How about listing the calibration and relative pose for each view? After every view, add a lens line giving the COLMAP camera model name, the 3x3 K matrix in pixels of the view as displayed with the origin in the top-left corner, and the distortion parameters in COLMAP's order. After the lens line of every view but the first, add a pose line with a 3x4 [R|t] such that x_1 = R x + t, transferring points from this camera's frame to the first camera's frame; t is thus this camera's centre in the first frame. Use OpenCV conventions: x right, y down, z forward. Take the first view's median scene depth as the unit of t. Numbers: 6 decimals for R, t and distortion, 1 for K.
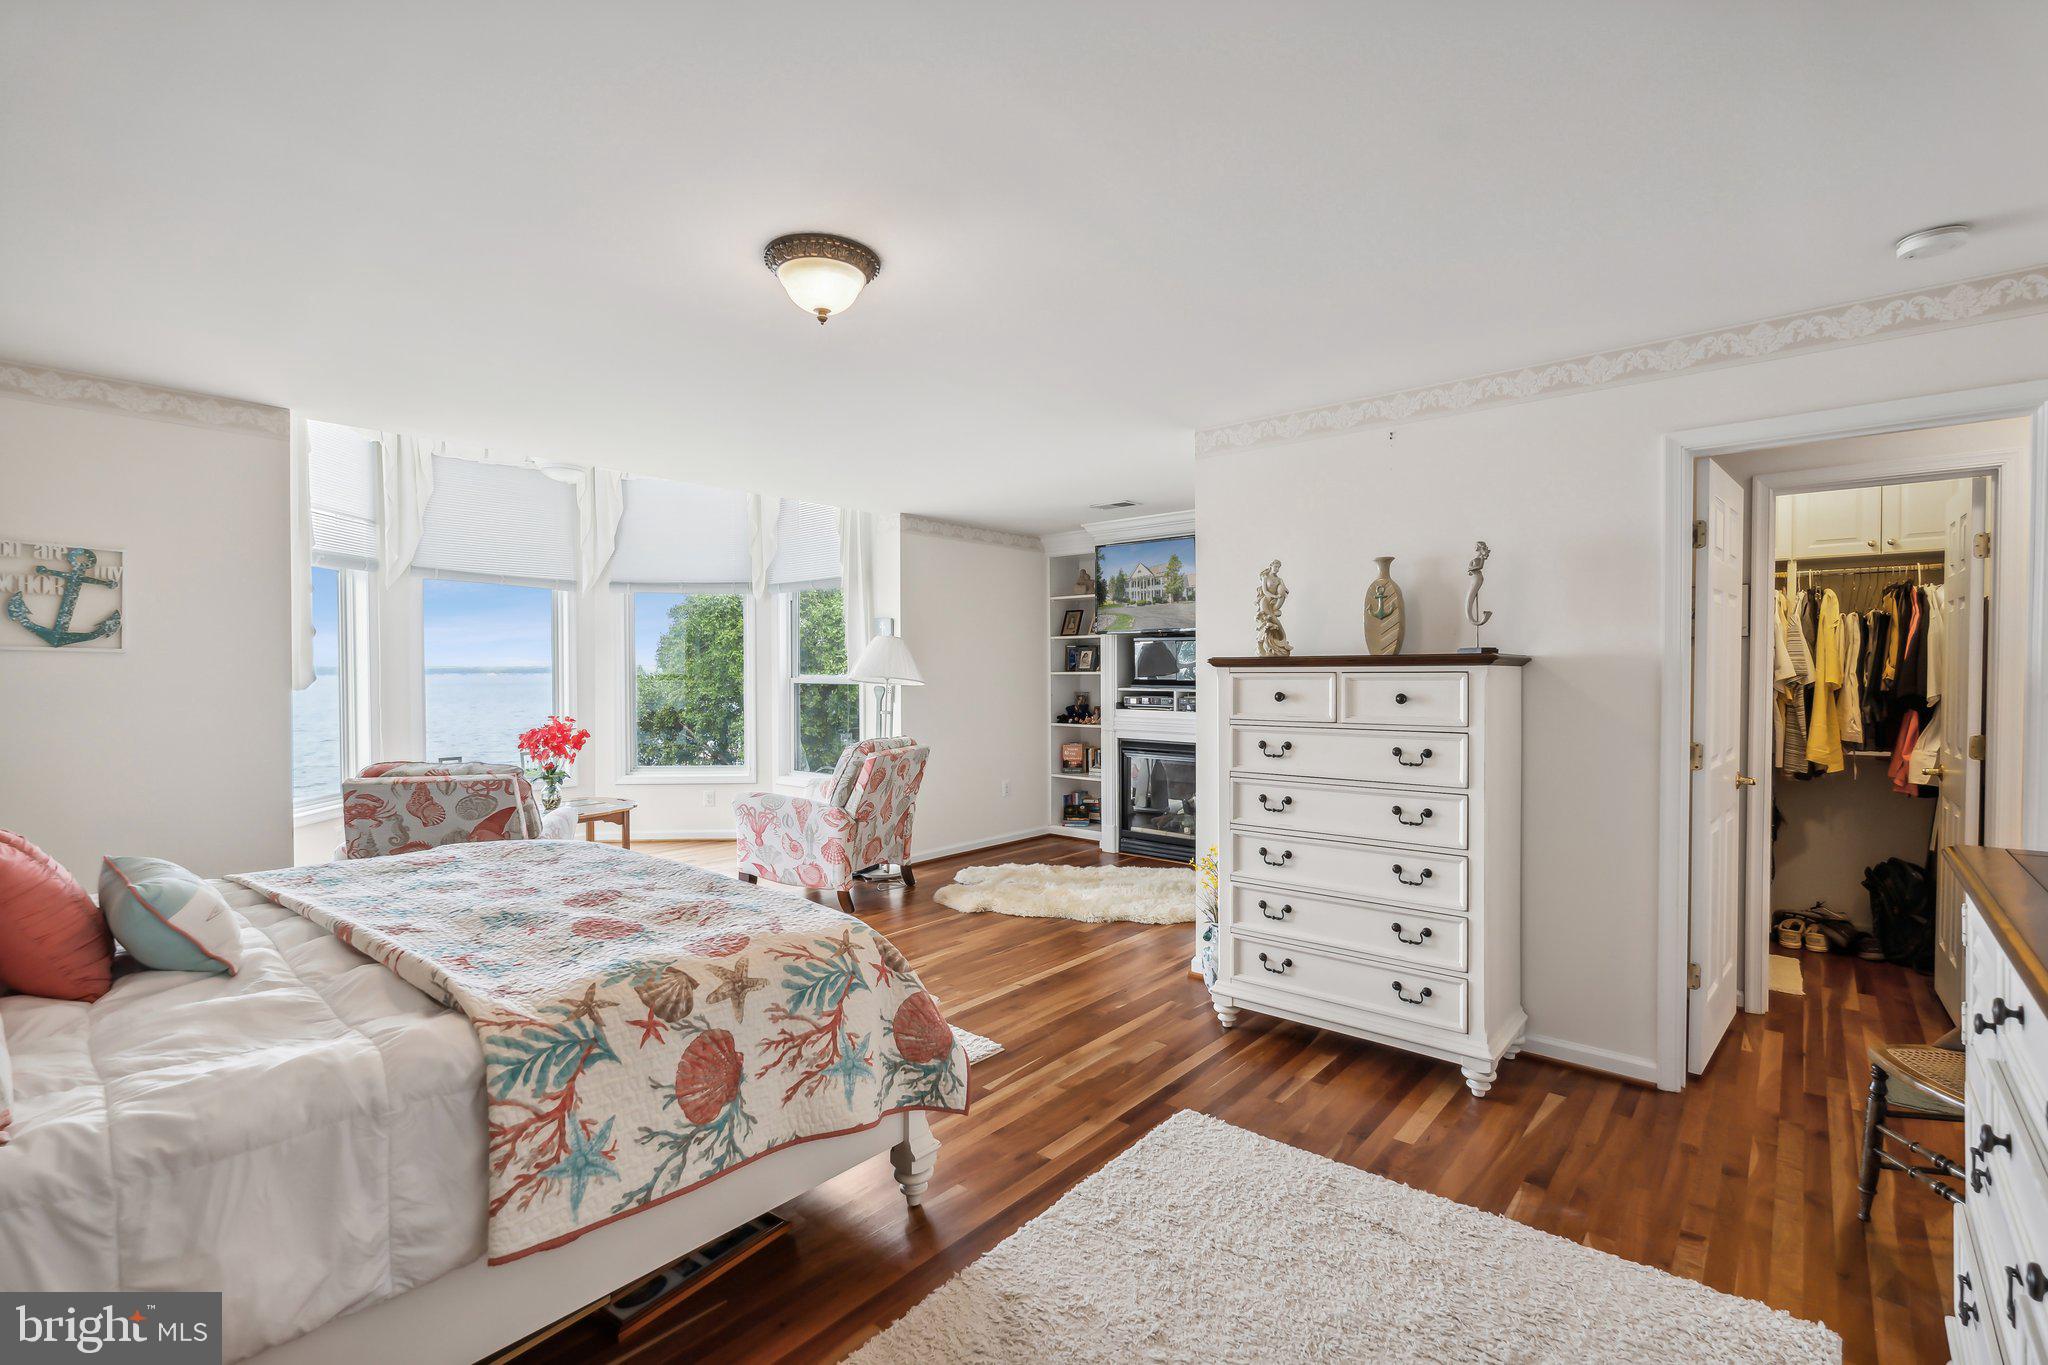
lens RADIAL K [[926.7, 0, 1026.4], [0, 926.7, 687.4], [0, 0, 1]] dist [-0.004306, 0.000998]
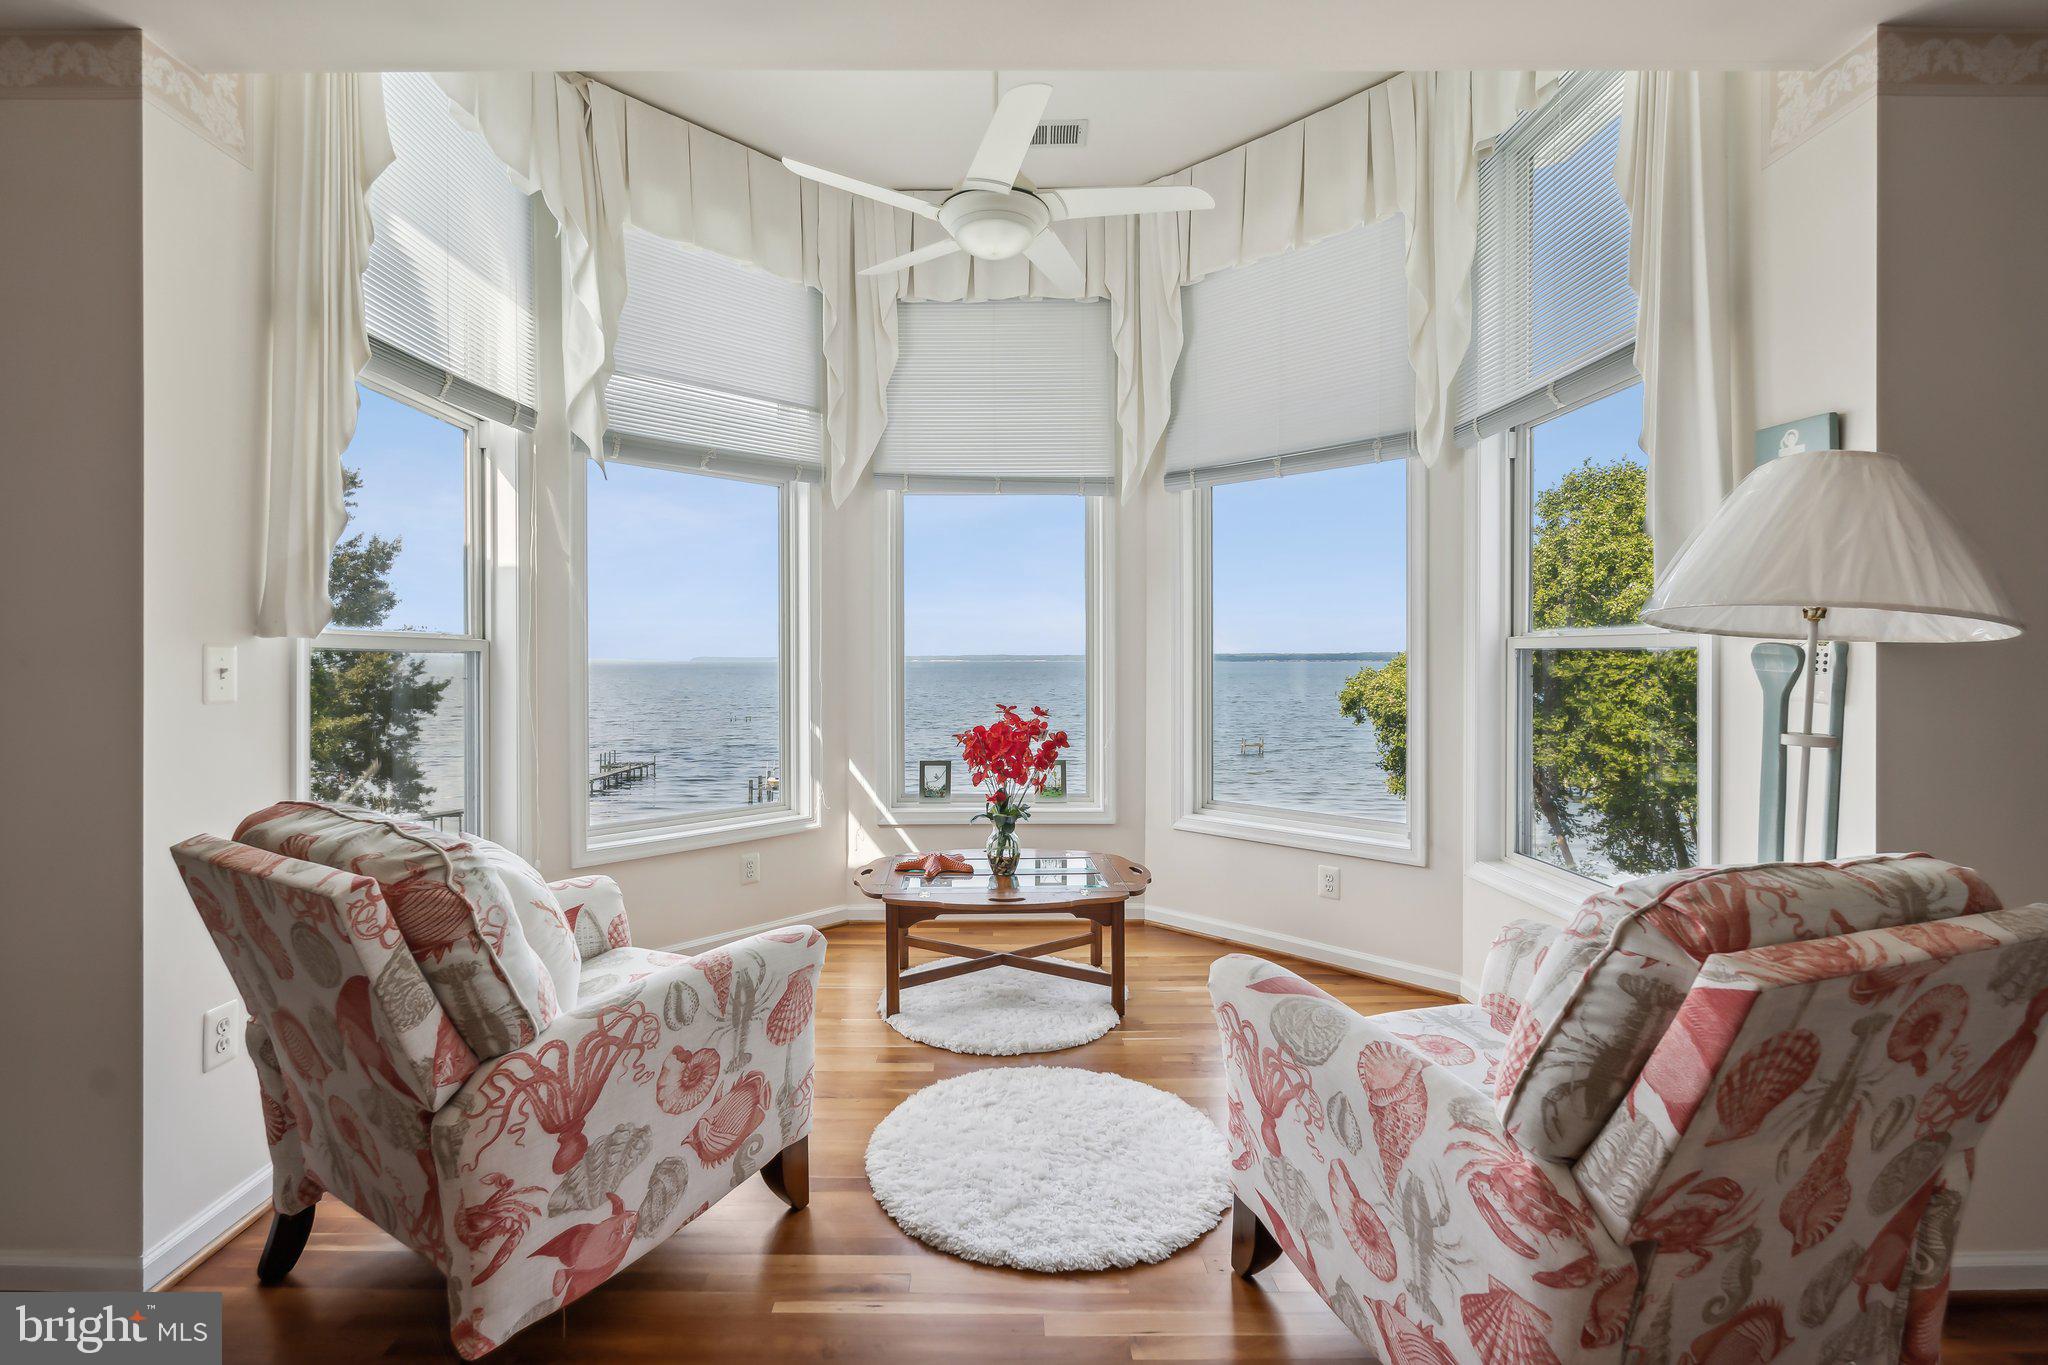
lens RADIAL K [[926.7, 0, 988.8], [0, 926.7, 663.0], [0, 0, 1]] dist [-0.004306, 0.000998]
pose [[0.652717, 0.004186, -0.757590, -0.175892], [-0.013832, 0.999884, -0.006392, 0.016410], [0.757476, 0.014651, 0.652699, 1.093174]]
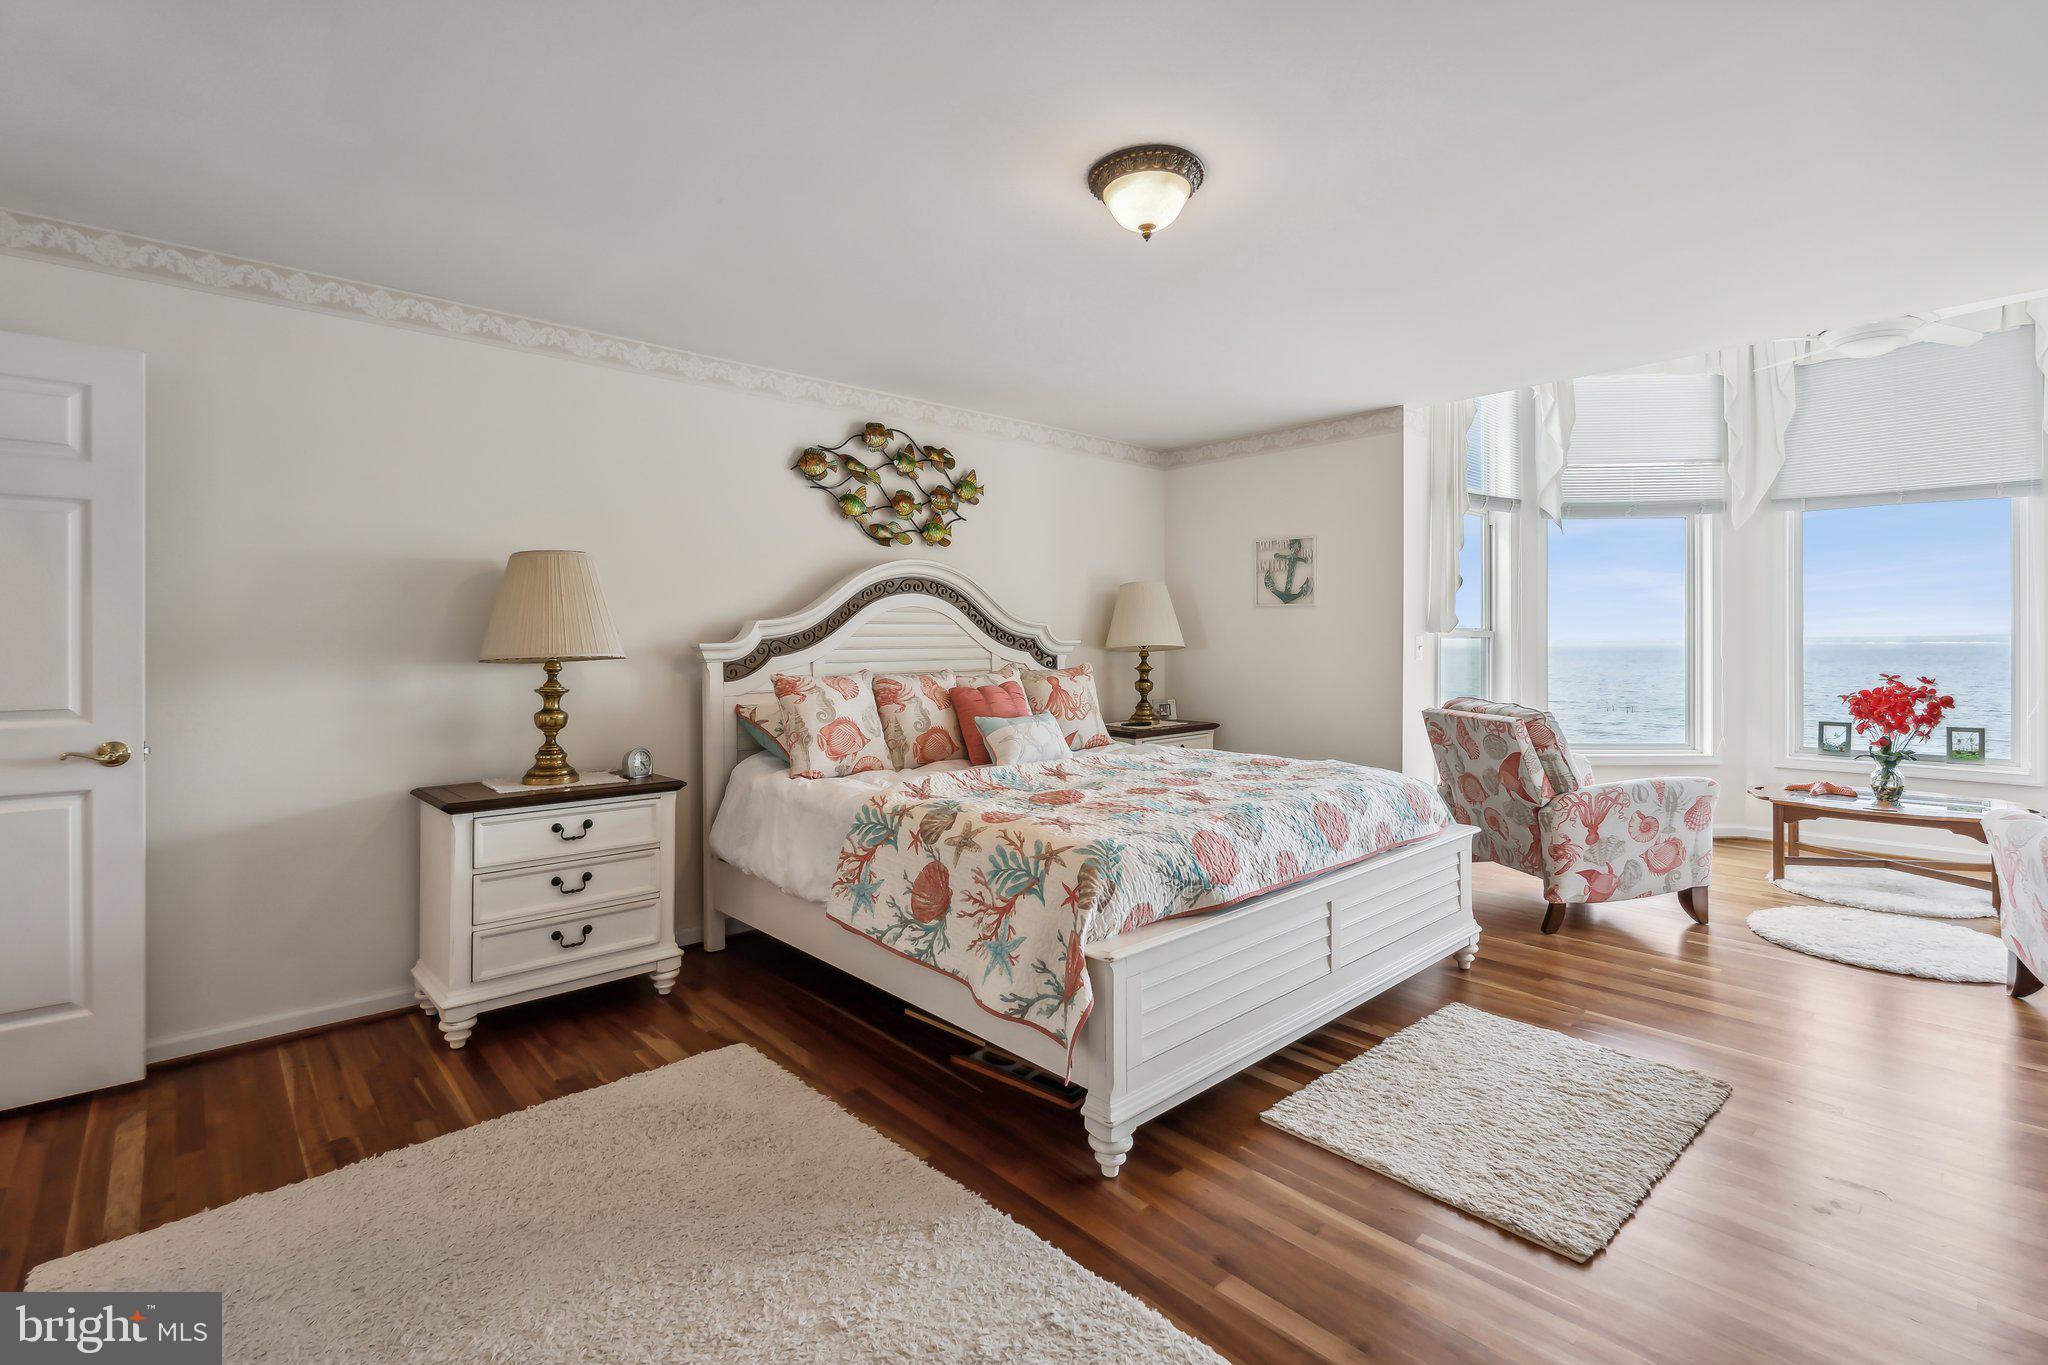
lens RADIAL K [[926.7, 0, 1015.6], [0, 926.7, 649.7], [0, 0, 1]] dist [-0.004306, 0.000998]
pose [[-0.127348, 0.009761, -0.991810, 0.537019], [-0.014760, 0.999822, 0.011735, 0.021609], [0.991748, 0.016133, -0.127181, 0.690026]]
